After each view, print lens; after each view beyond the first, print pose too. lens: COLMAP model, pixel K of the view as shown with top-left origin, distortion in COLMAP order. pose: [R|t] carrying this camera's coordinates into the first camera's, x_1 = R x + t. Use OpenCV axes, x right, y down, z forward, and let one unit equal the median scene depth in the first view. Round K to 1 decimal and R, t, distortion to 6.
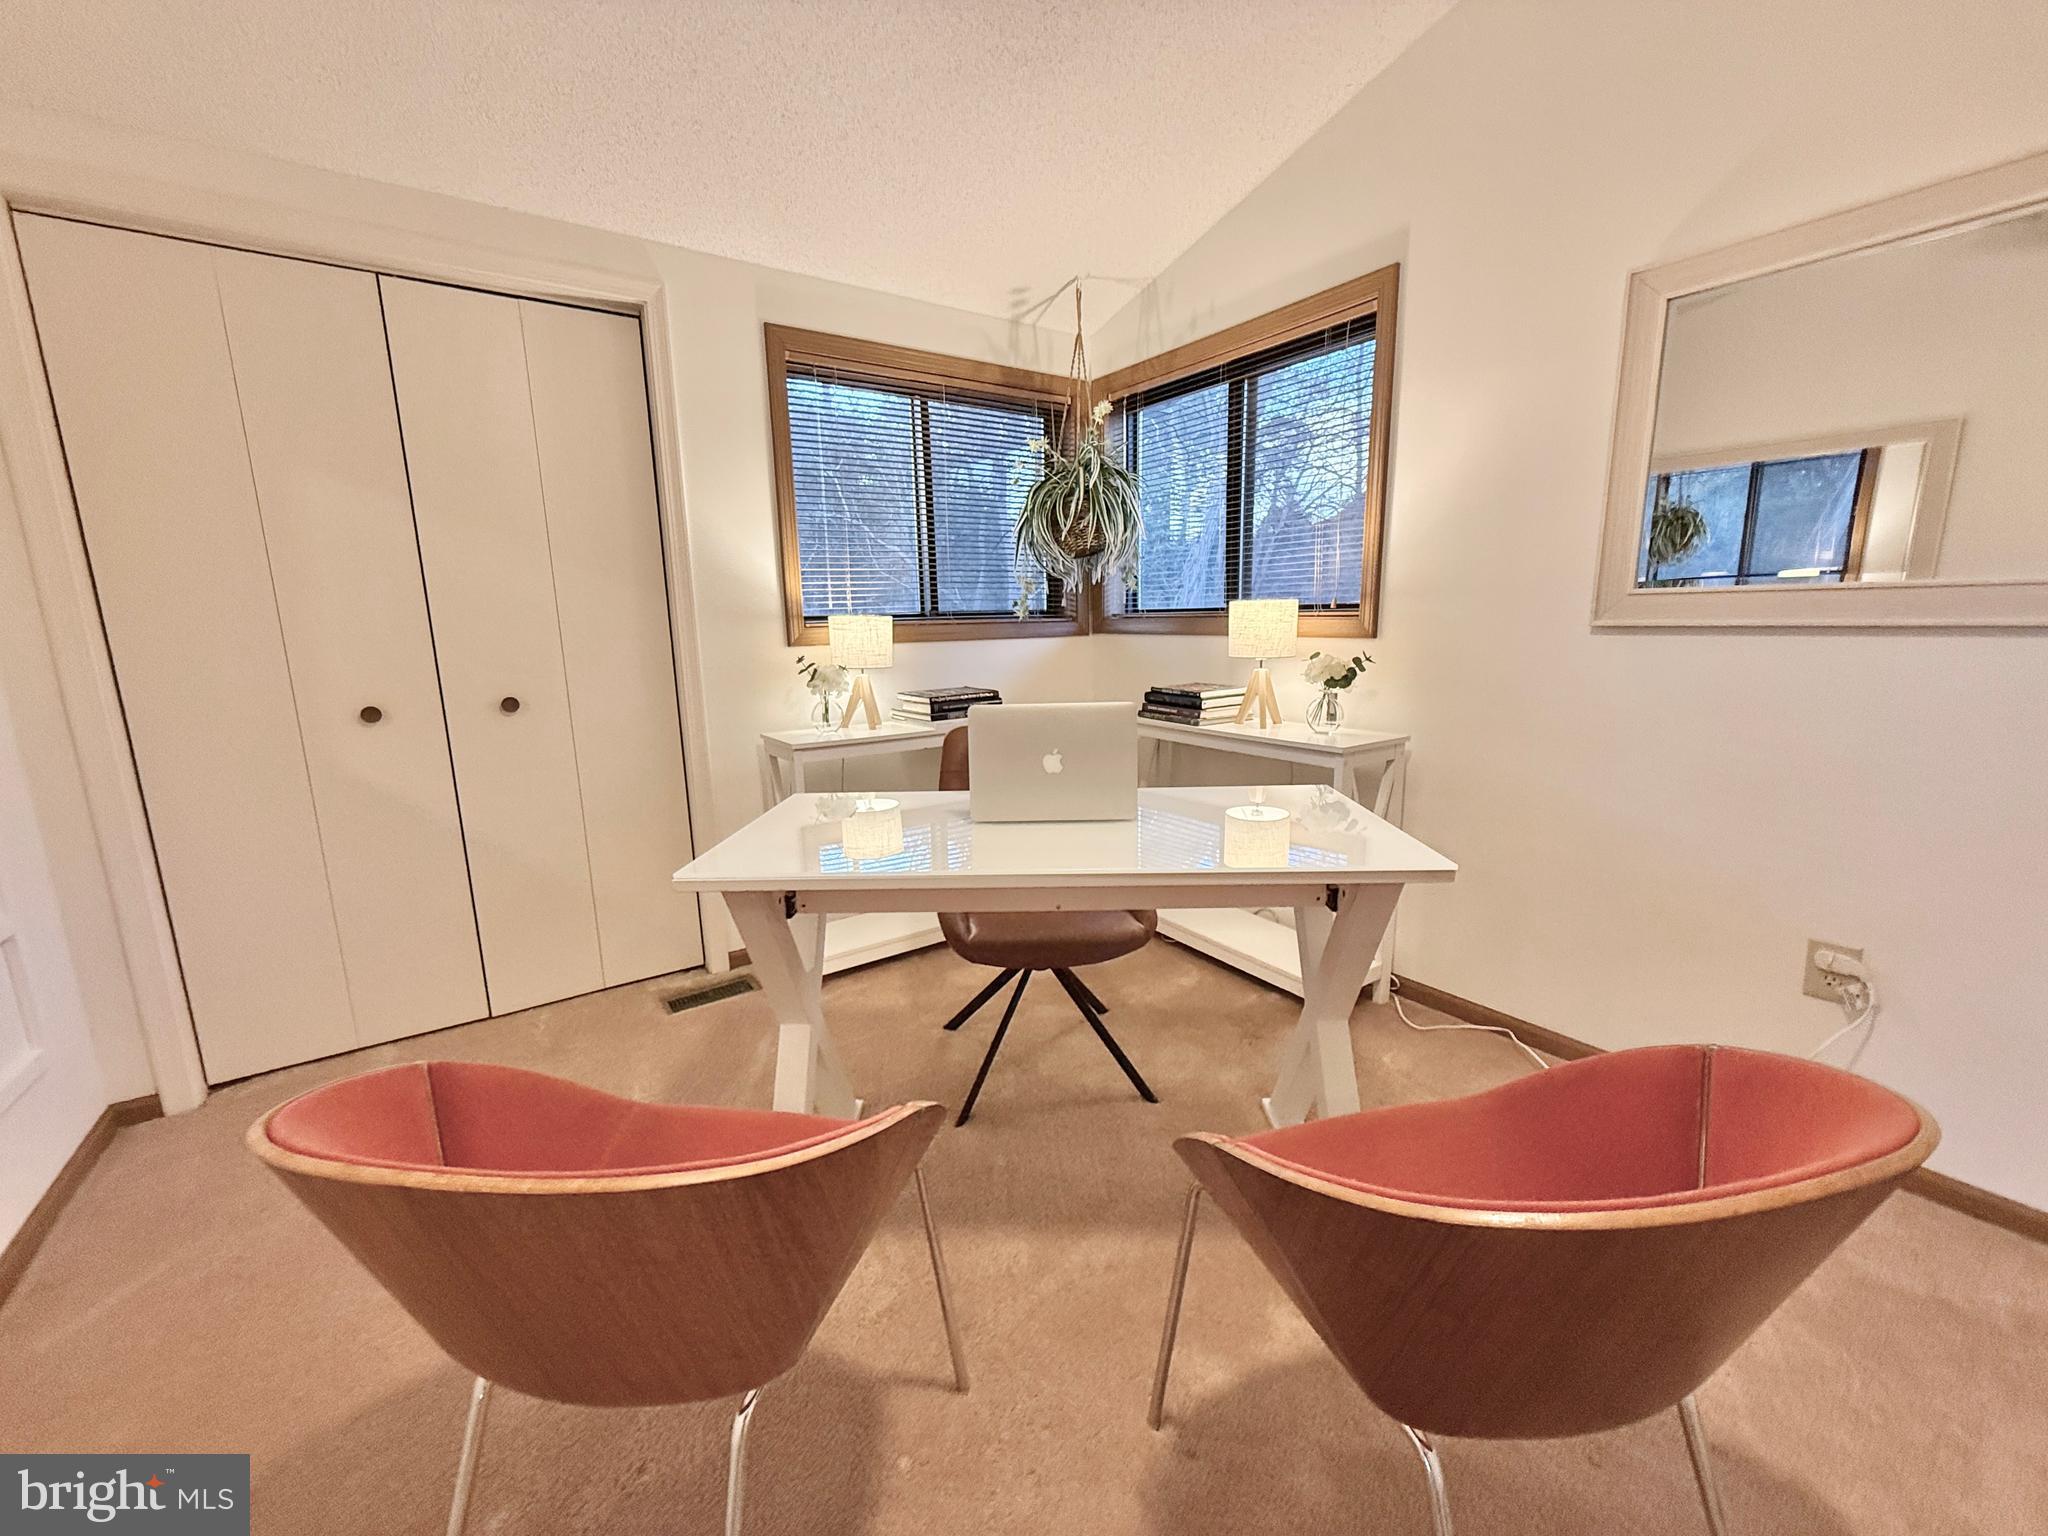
lens RADIAL K [[813.4, 0, 1026.6], [0, 813.4, 768.5], [0, 0, 1]] dist [-0.001725, 0.000541]
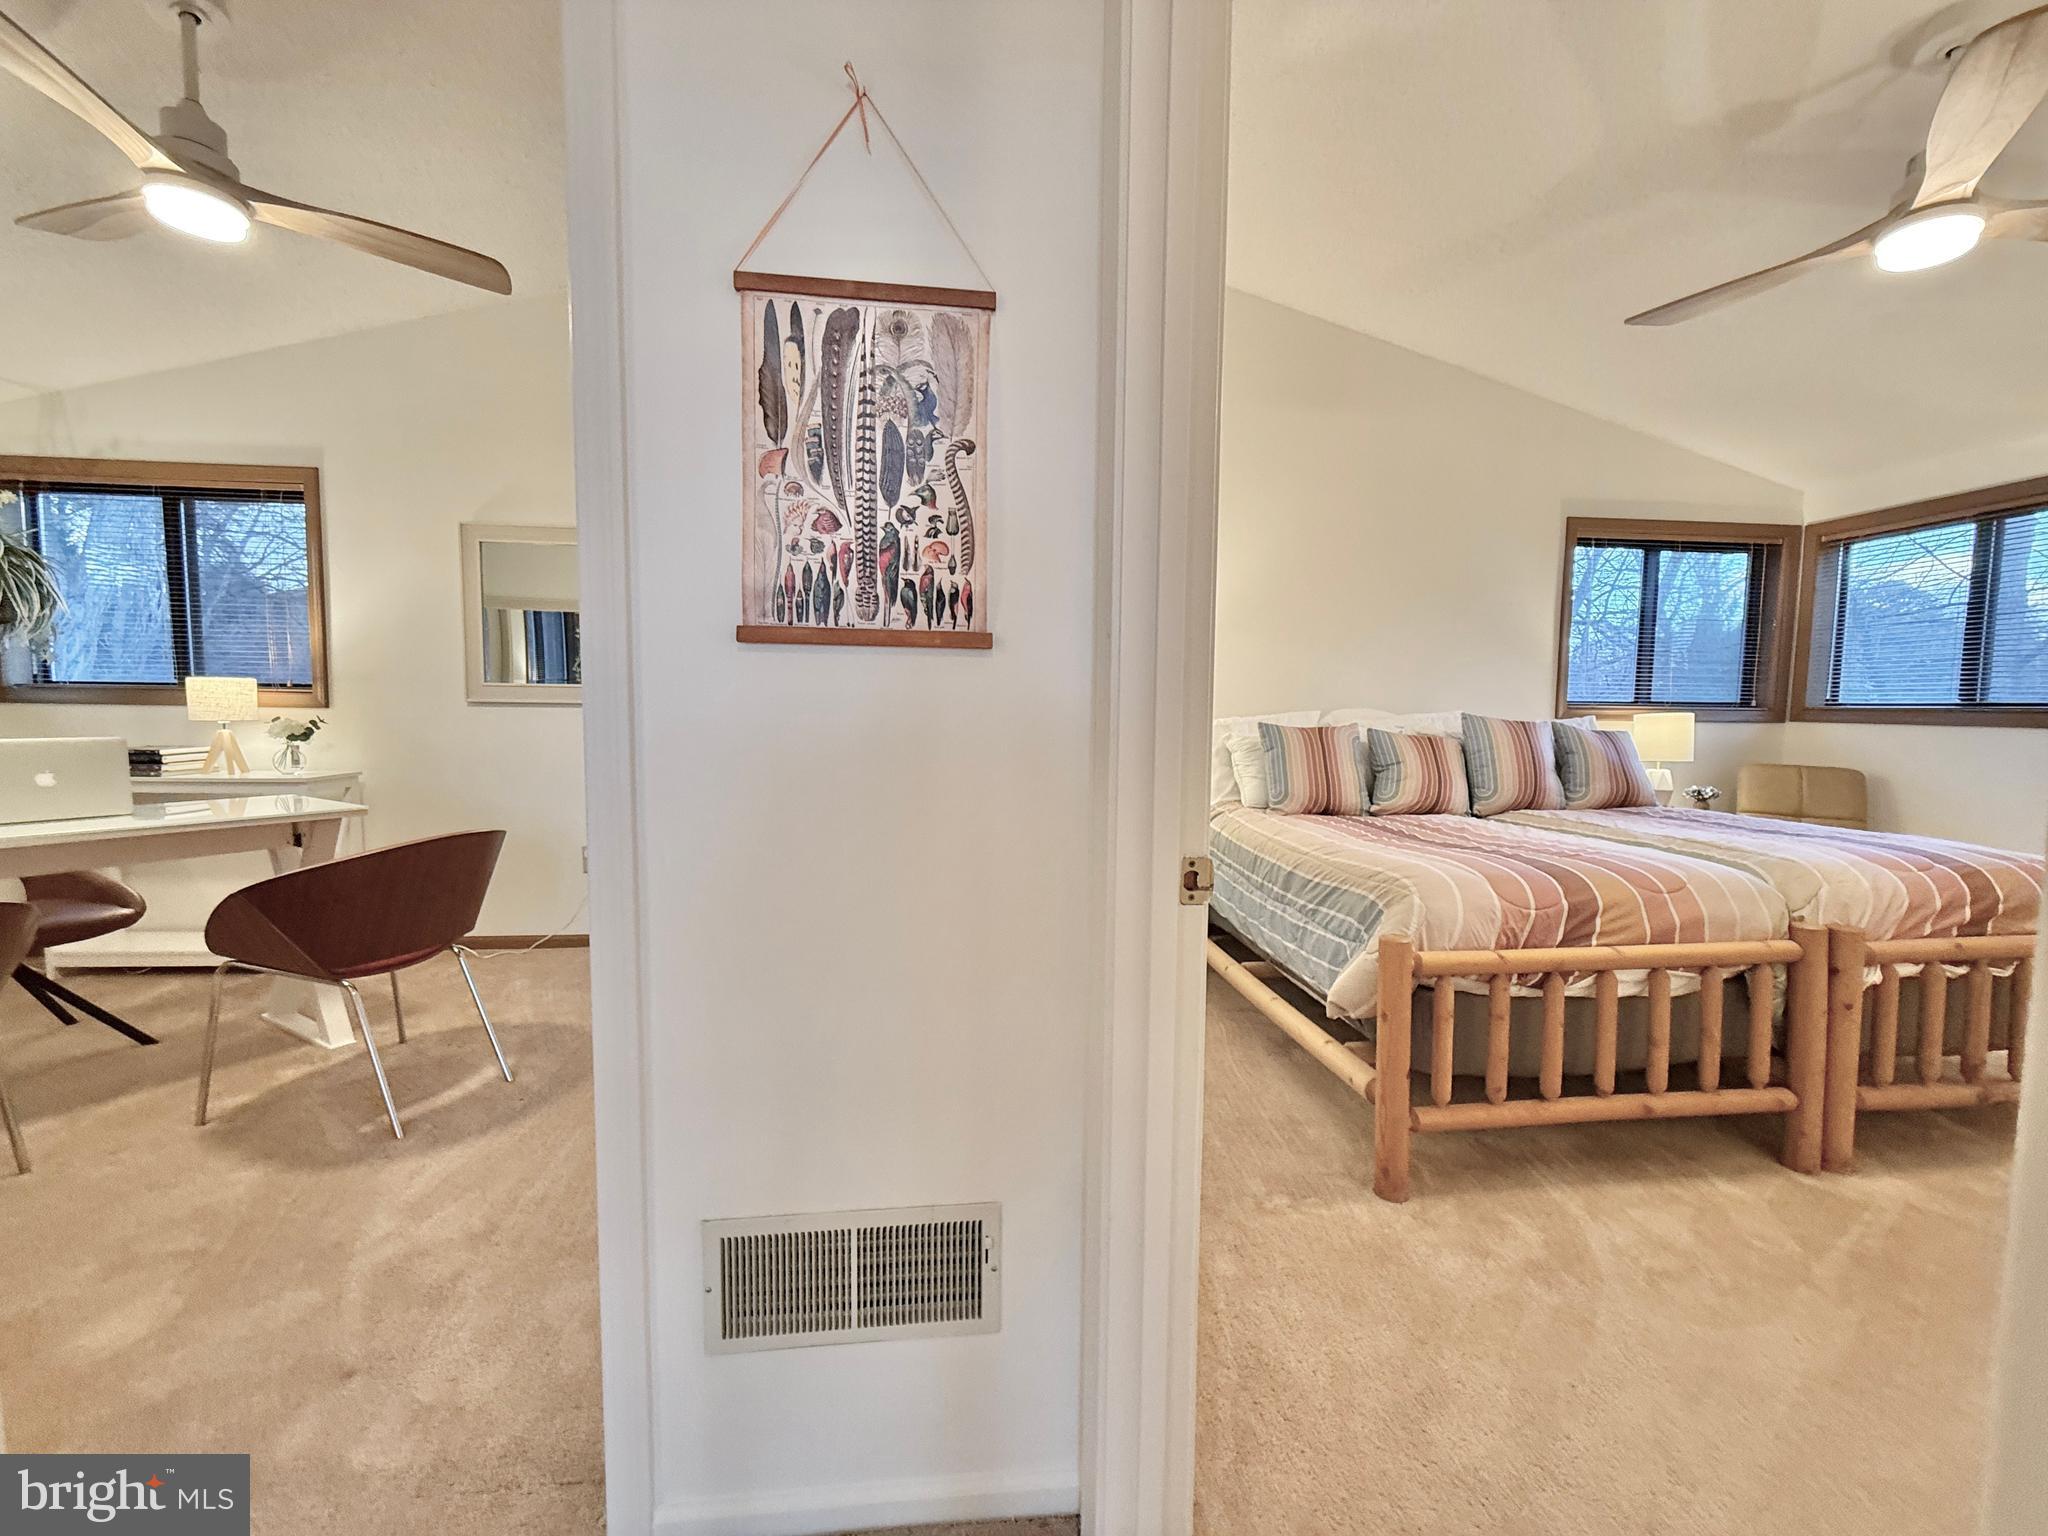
lens RADIAL K [[813.4, 0, 1026.6], [0, 813.4, 768.5], [0, 0, 1]] dist [-0.001725, 0.000541]
pose [[0.478962, -0.039526, 0.876945, -0.232438], [0.139660, 0.989693, -0.031670, 0.153932], [-0.866655, 0.137643, 0.479546, -0.705586]]
